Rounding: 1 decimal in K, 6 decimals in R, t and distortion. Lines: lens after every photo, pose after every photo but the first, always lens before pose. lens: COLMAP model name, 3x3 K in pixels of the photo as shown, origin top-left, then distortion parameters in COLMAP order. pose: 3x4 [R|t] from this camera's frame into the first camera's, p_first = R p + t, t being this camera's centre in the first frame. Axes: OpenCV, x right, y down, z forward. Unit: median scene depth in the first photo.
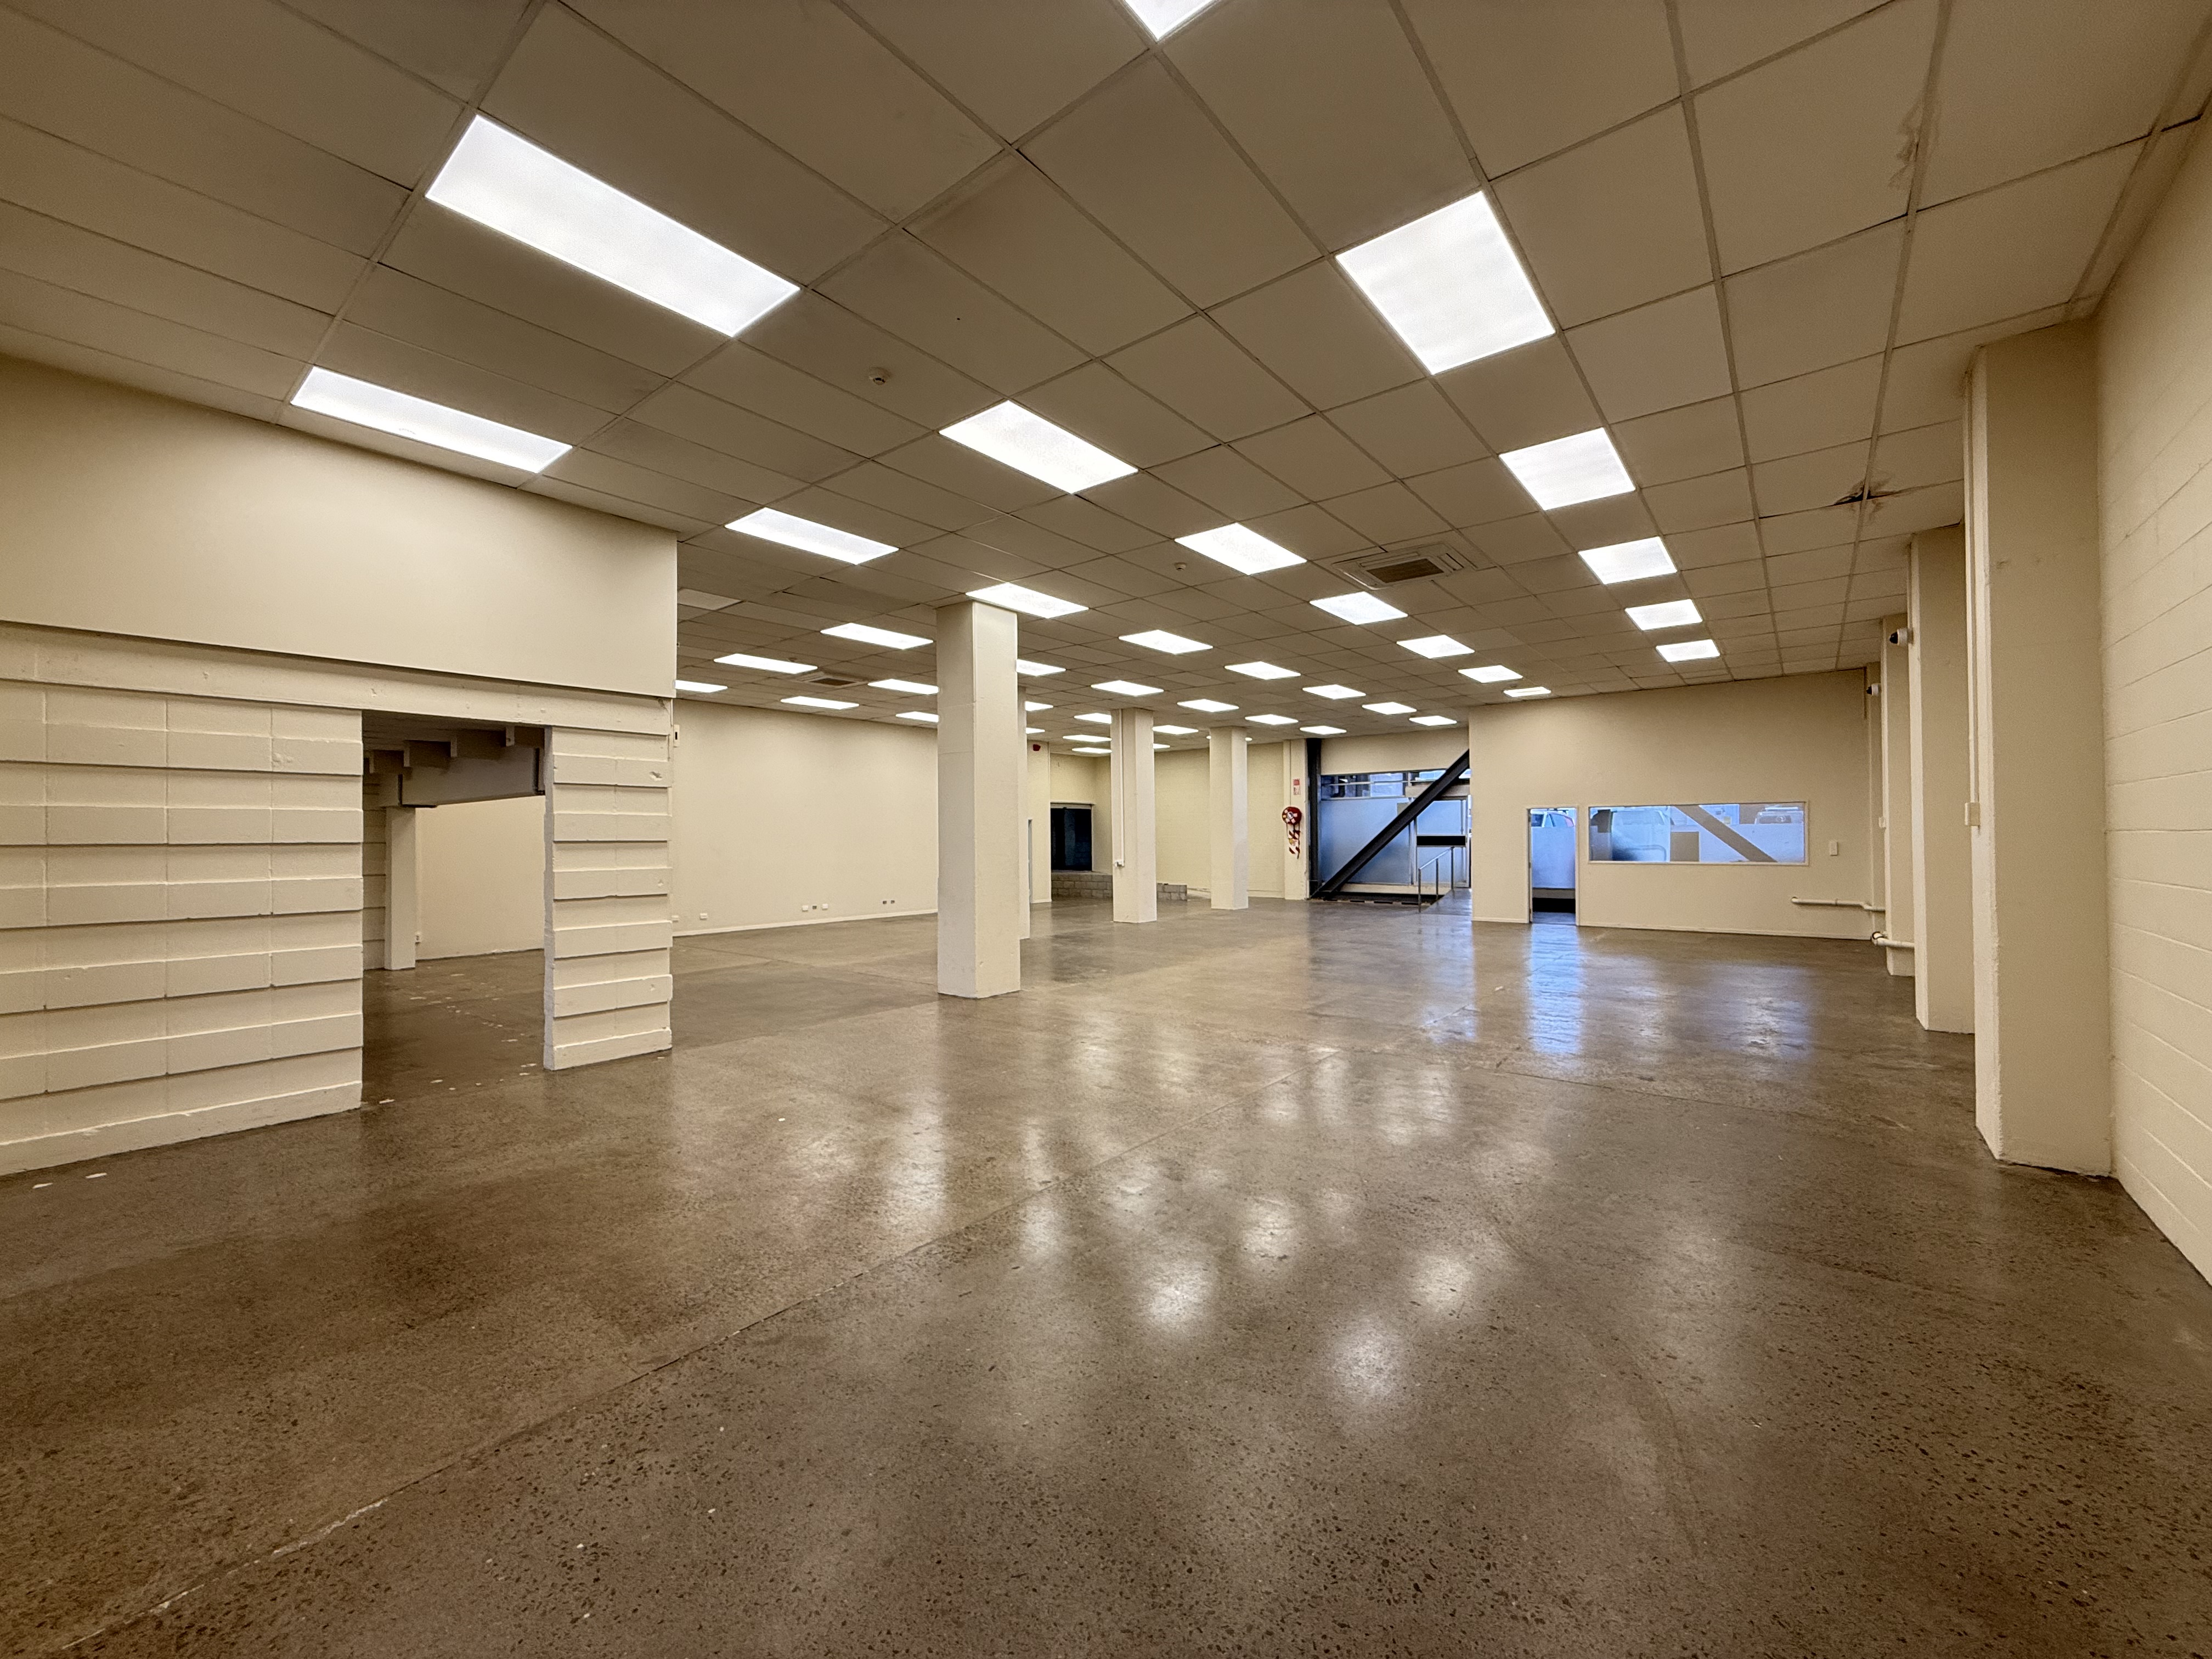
lens RADIAL K [[878.3, 0, 1100.3], [0, 878.3, 826.7], [0, 0, 1]] dist [-0.000345, 0.000098]
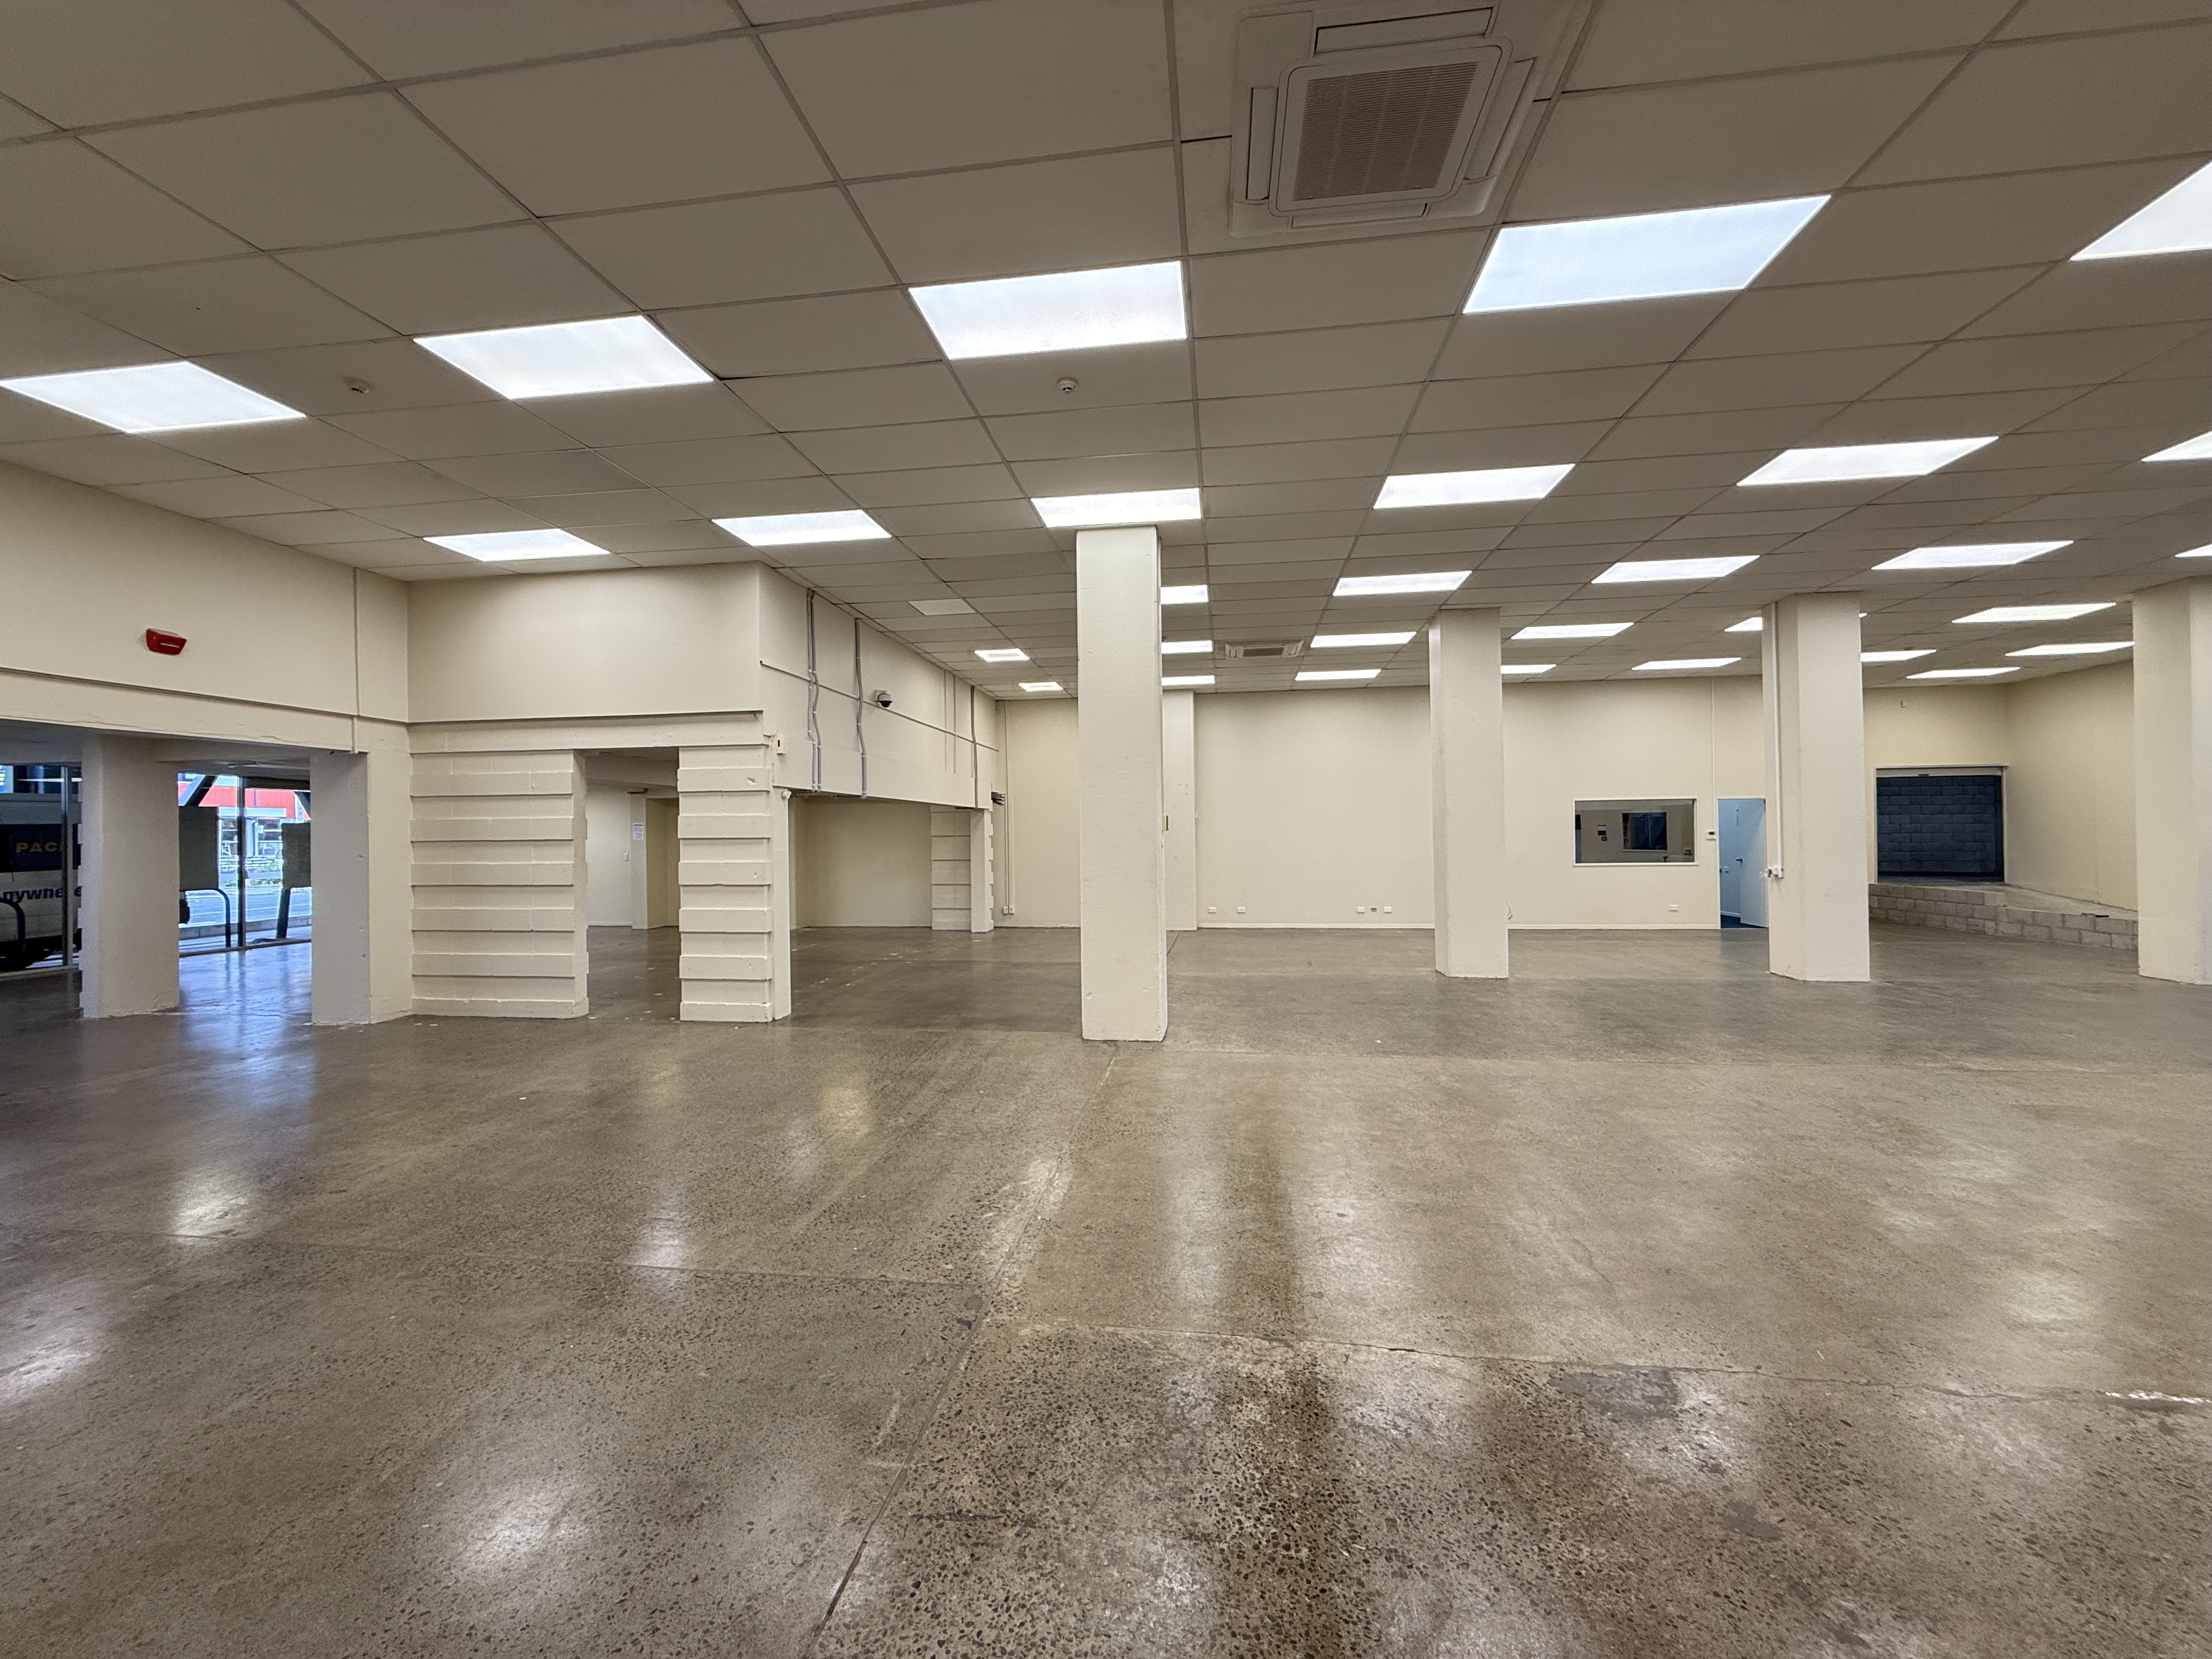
lens RADIAL K [[878.3, 0, 1100.3], [0, 878.3, 826.7], [0, 0, 1]] dist [-0.000345, 0.000098]
pose [[0.515555, -0.006967, -0.856828, 0.502265], [0.017613, 0.999842, 0.002468, 0.005116], [0.856676, -0.016364, 0.515596, 0.571554]]
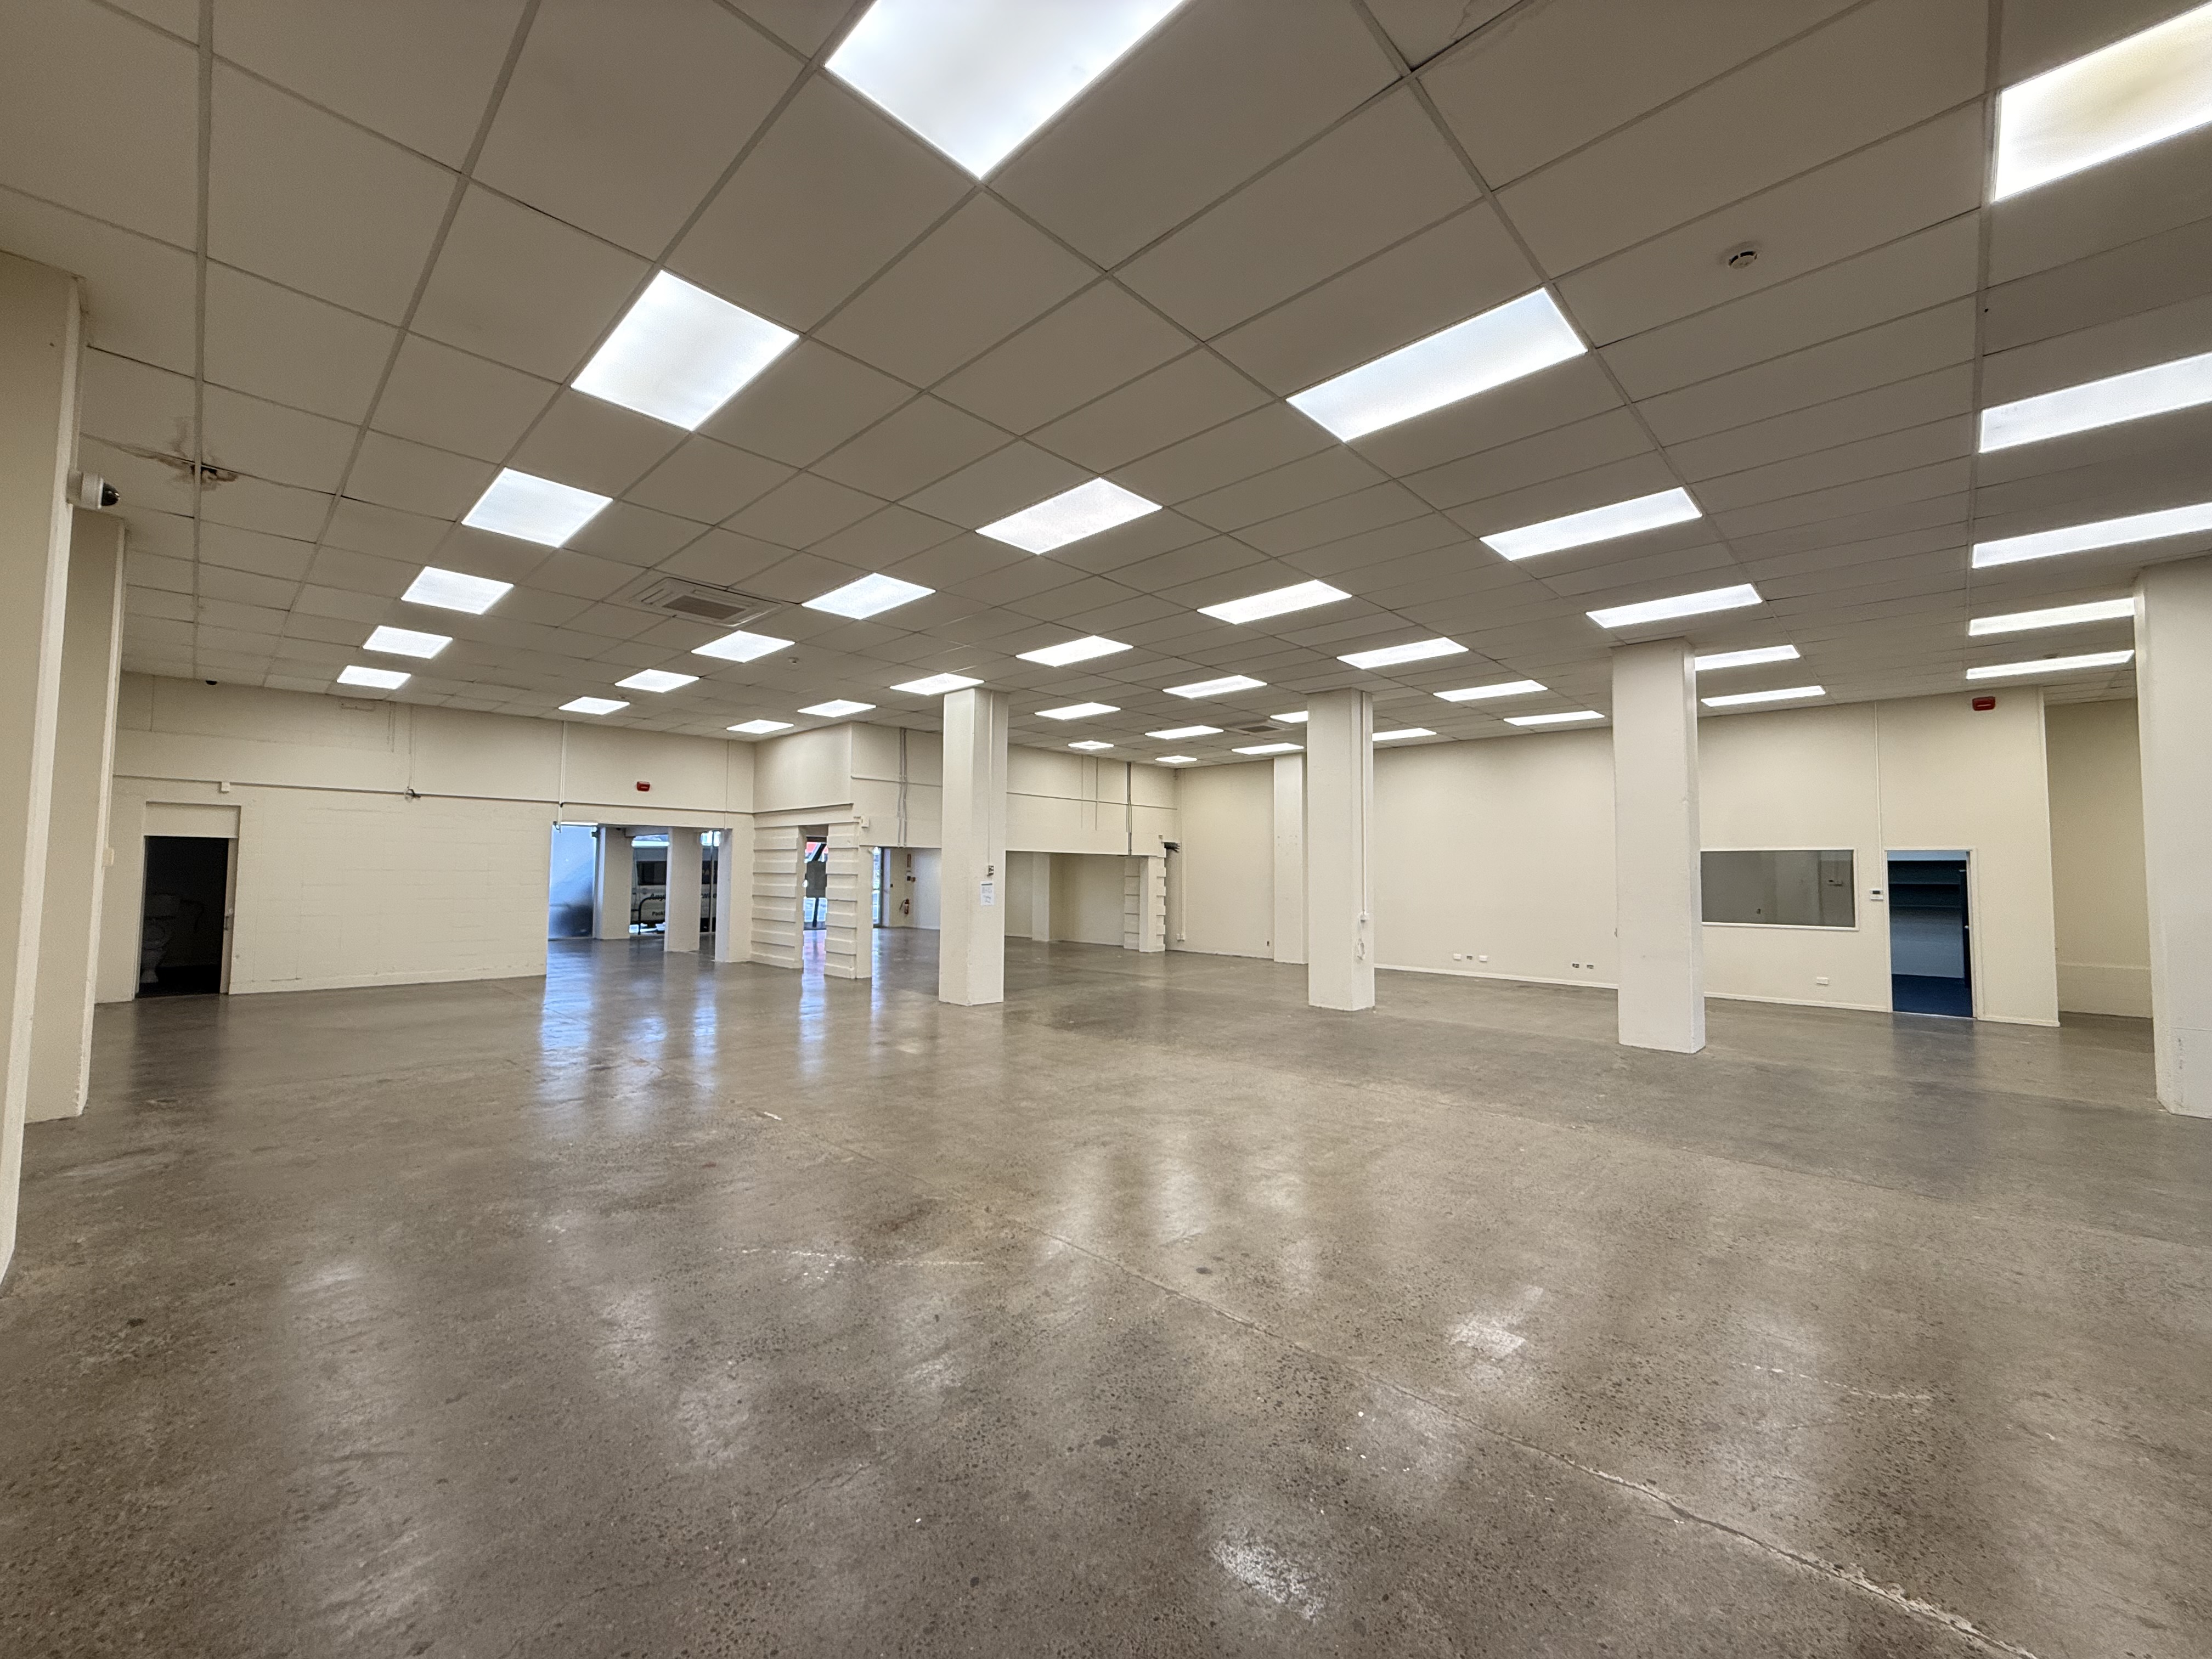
lens RADIAL K [[883.1, 0, 1133.0], [0, 883.1, 832.1], [0, 0, 1]] dist [0.001288, 0.000250]
pose [[-0.073442, -0.042644, -0.996387, 1.068973], [0.000995, 0.999082, -0.042833, 0.004952], [0.997299, -0.004137, -0.073332, 1.293977]]
